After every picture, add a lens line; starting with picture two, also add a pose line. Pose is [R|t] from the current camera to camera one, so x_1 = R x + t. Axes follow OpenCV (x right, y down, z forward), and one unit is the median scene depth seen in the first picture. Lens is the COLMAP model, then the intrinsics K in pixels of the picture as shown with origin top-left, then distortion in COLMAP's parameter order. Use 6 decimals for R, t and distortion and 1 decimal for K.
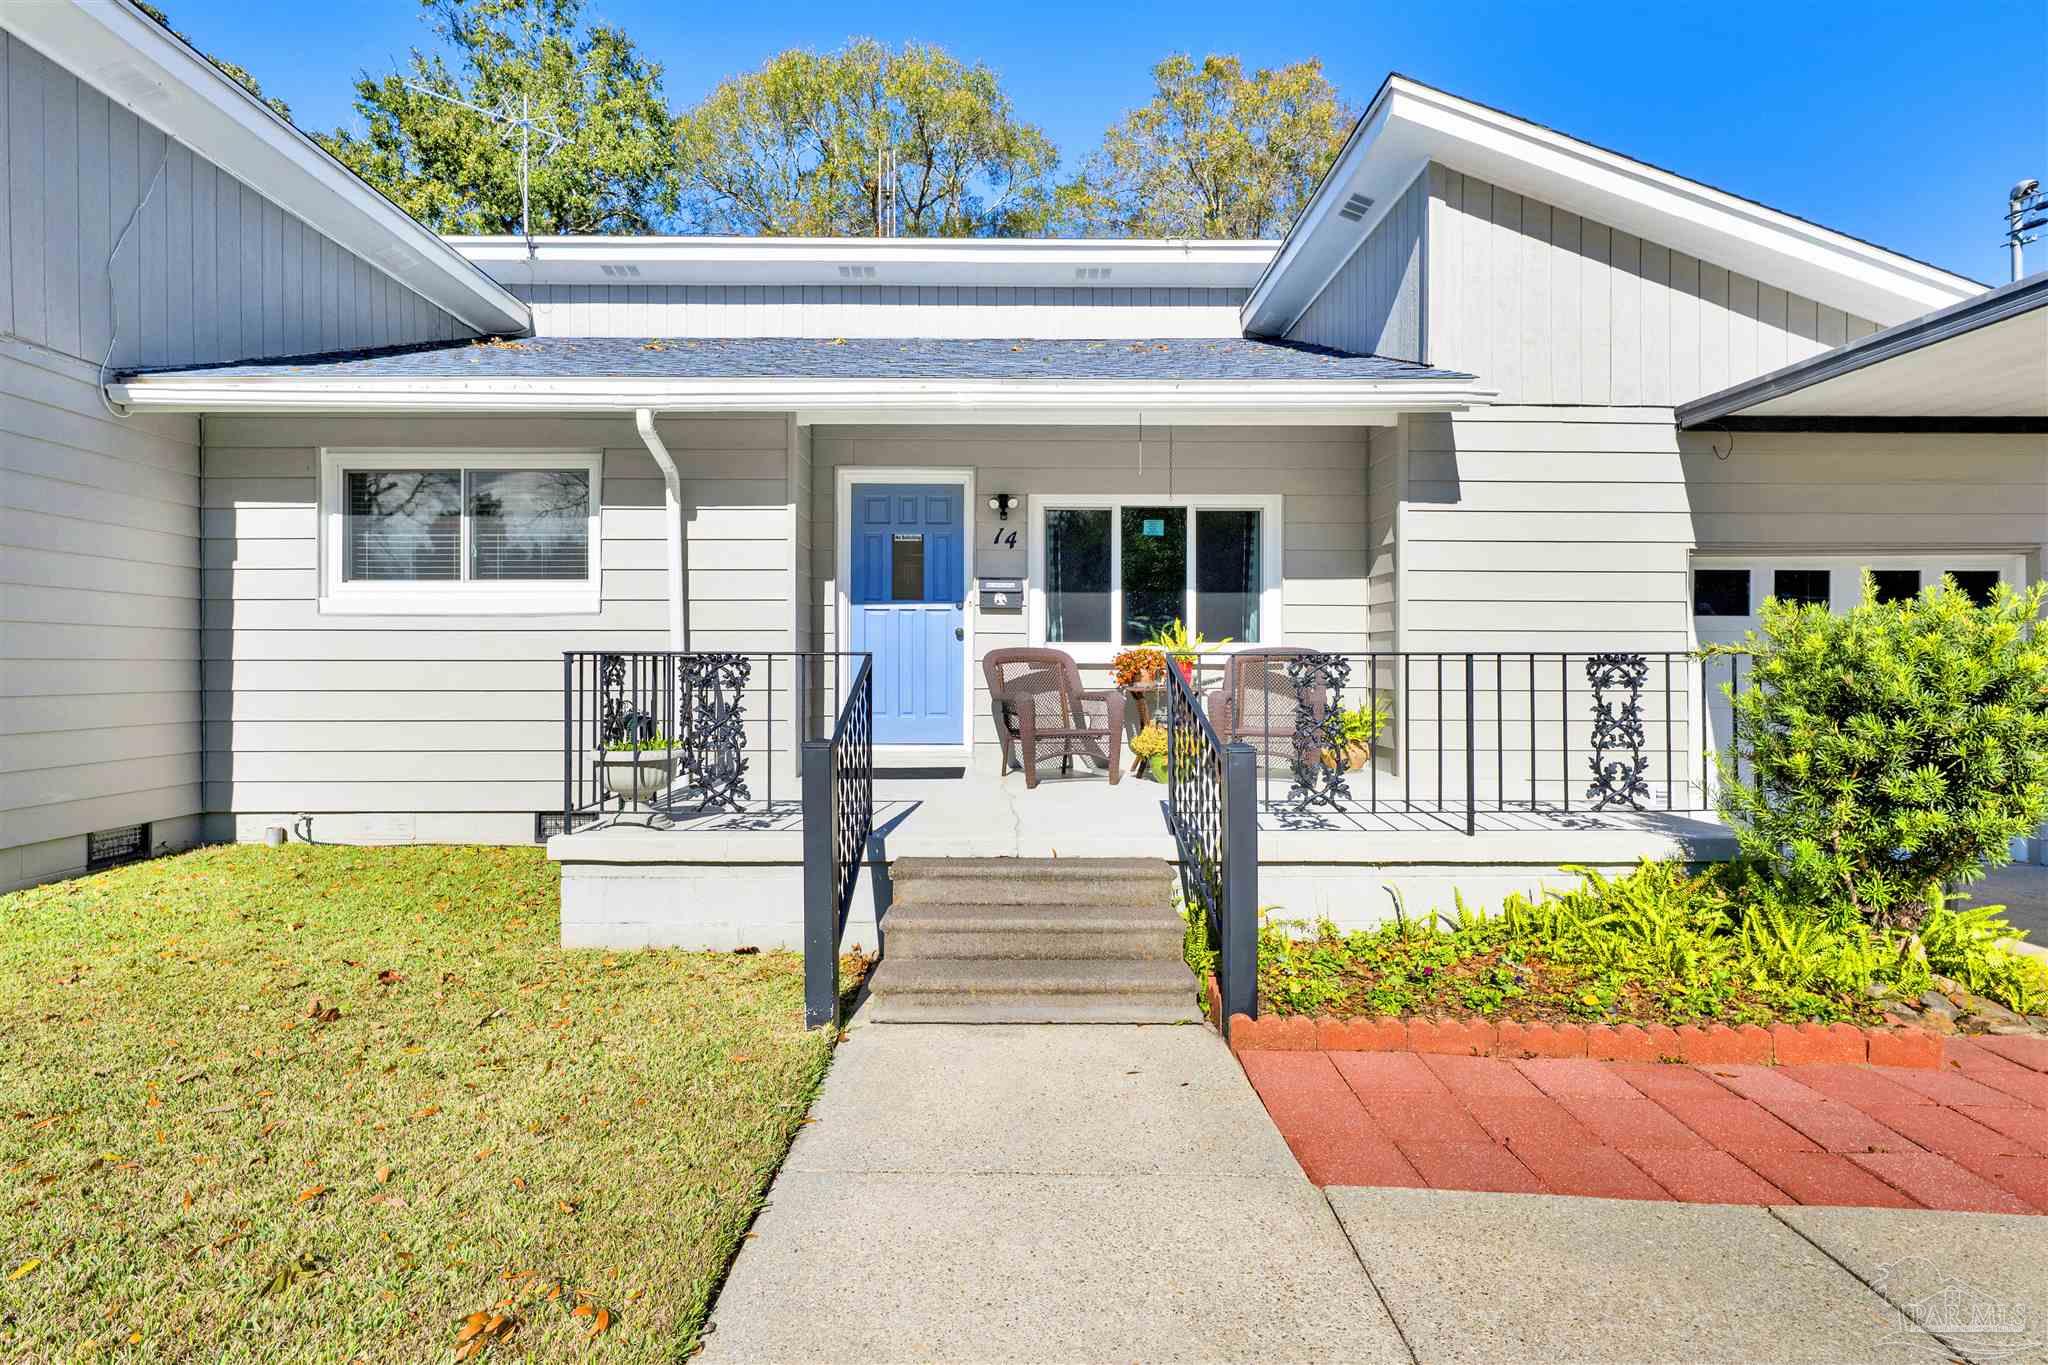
lens RADIAL K [[983.1, 0, 1019.8], [0, 983.1, 676.0], [0, 0, 1]] dist [0.002284, 0.000992]
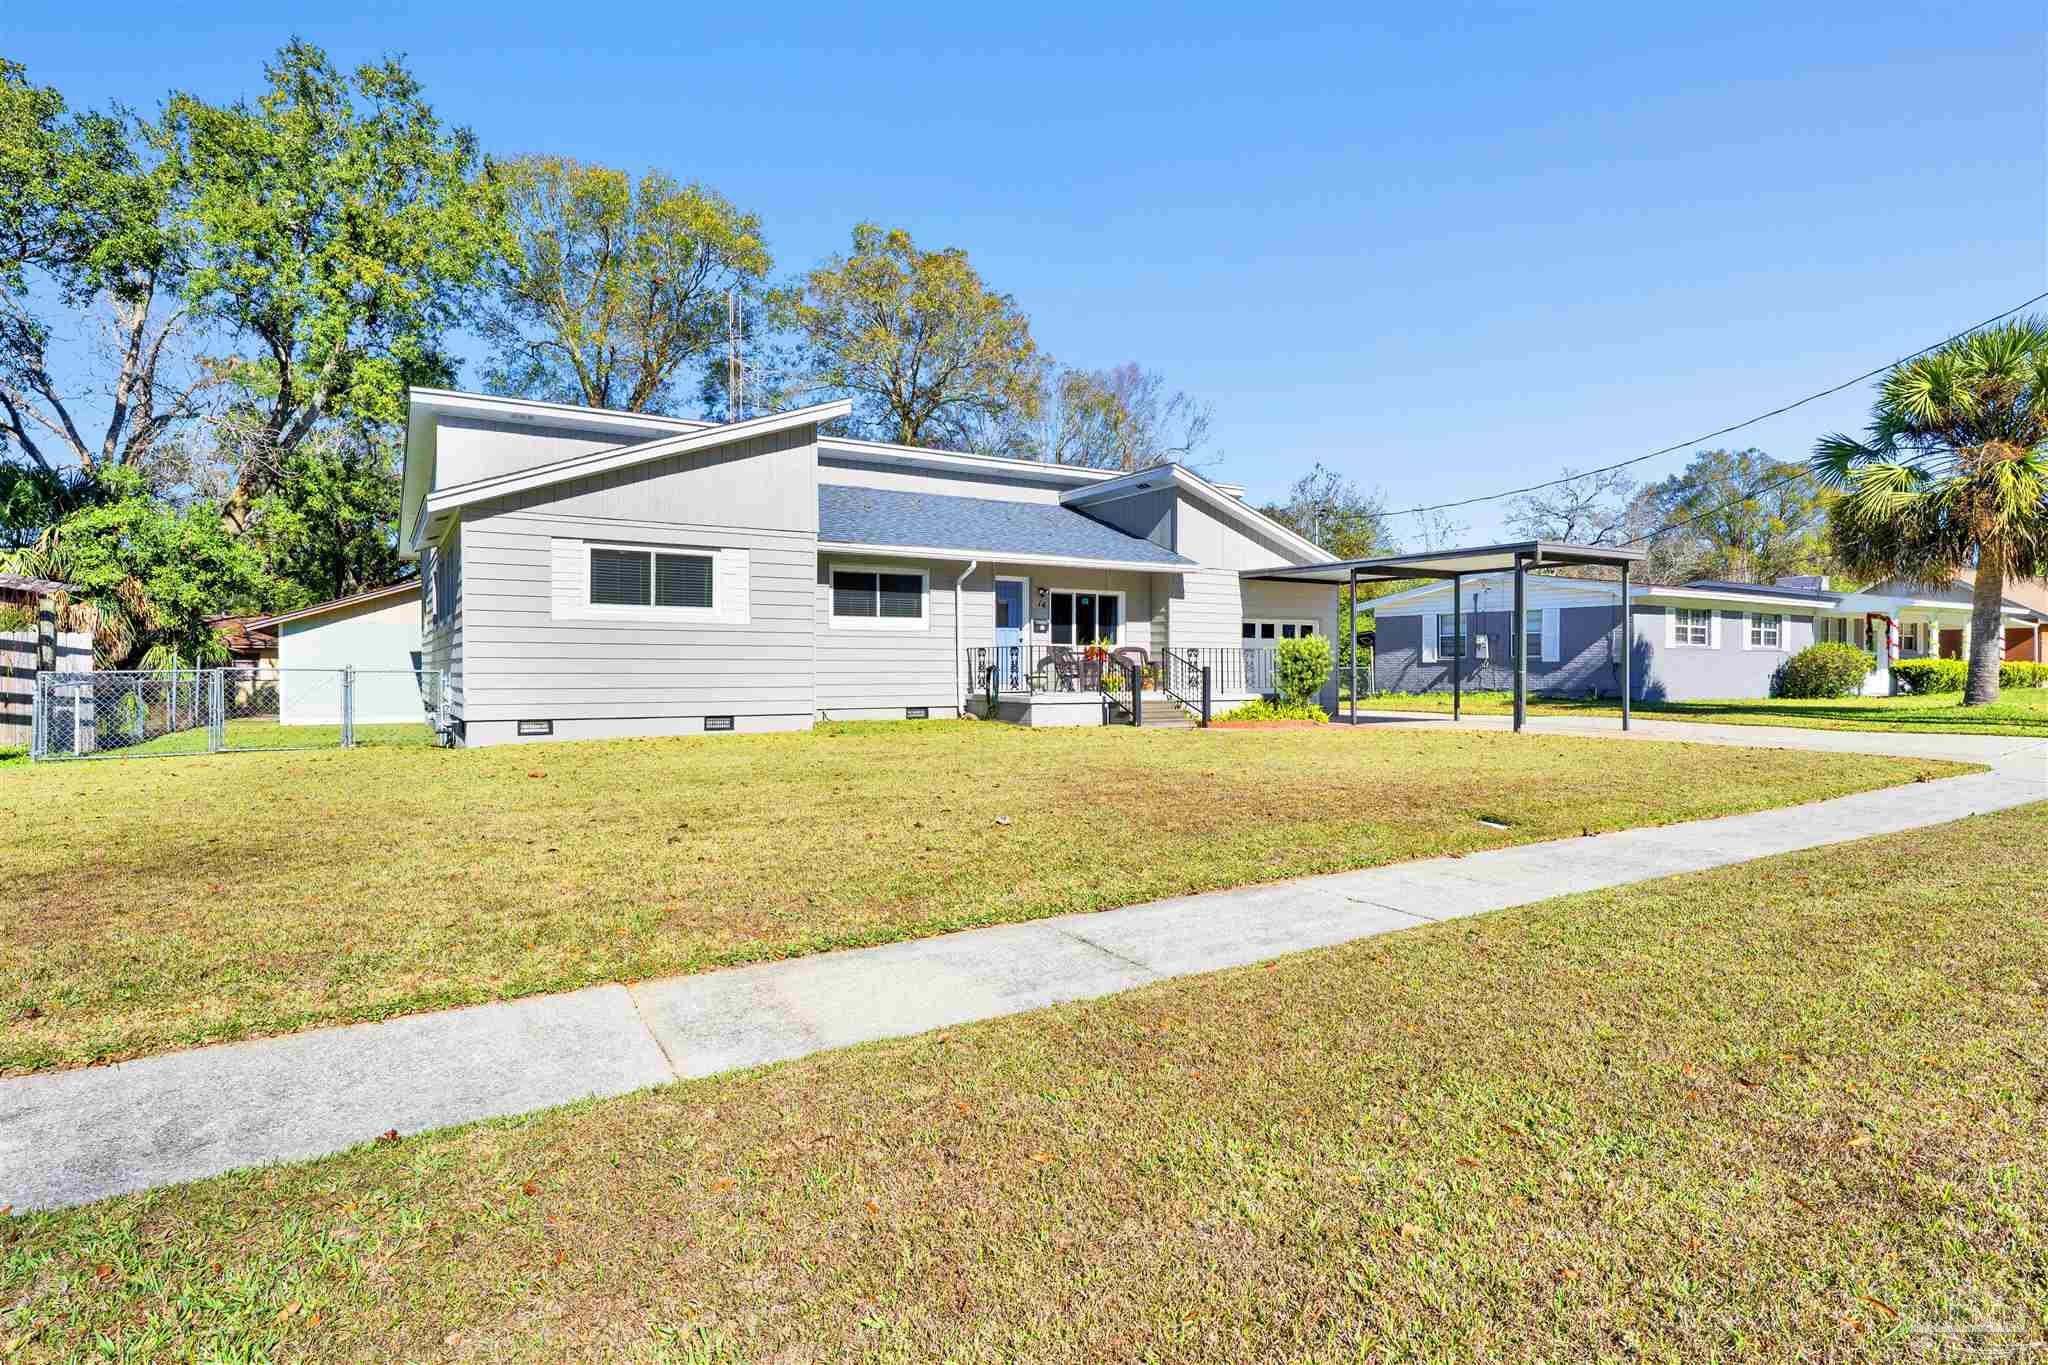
lens RADIAL K [[1041.7, 0, 1024.0], [0, 1041.7, 682.5], [0, 0, 1]] dist [-0.001560, -0.000435]
pose [[0.860099, -0.006964, 0.510079, -1.549328], [0.005506, 0.999975, 0.004368, 0.059902], [-0.510097, -0.000948, 0.860116, -1.440949]]
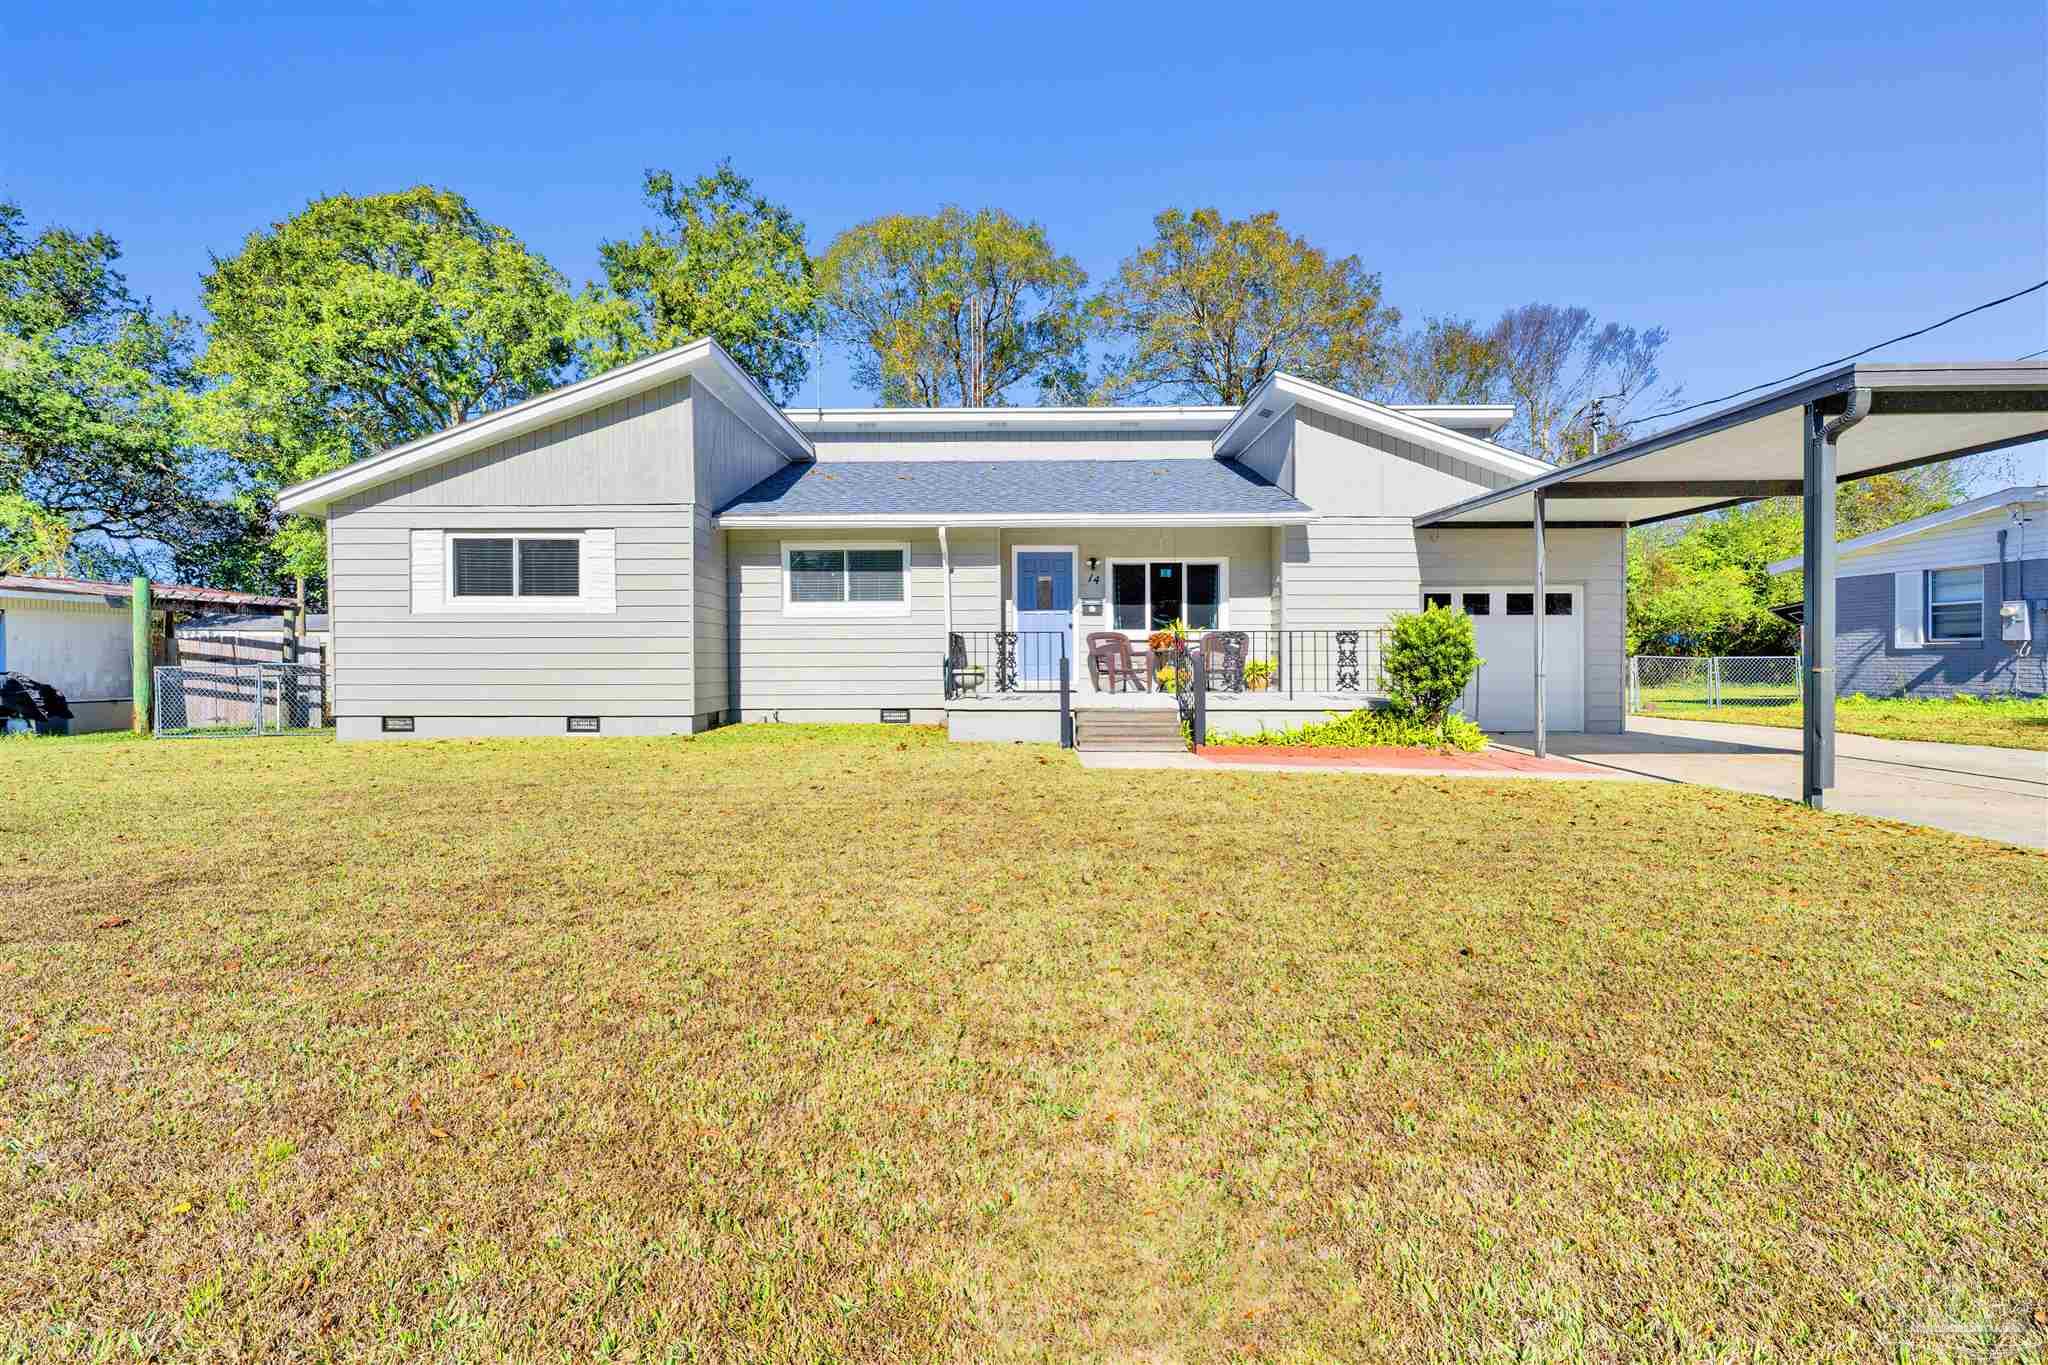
lens RADIAL K [[875.5, 0, 1015.5], [0, 875.5, 669.5], [0, 0, 1]] dist [-0.001538, 0.000303]
pose [[0.999800, -0.003159, -0.019754, -0.150026], [0.003209, 0.999992, 0.002512, 0.046444], [0.019746, -0.002575, 0.999802, -0.874895]]
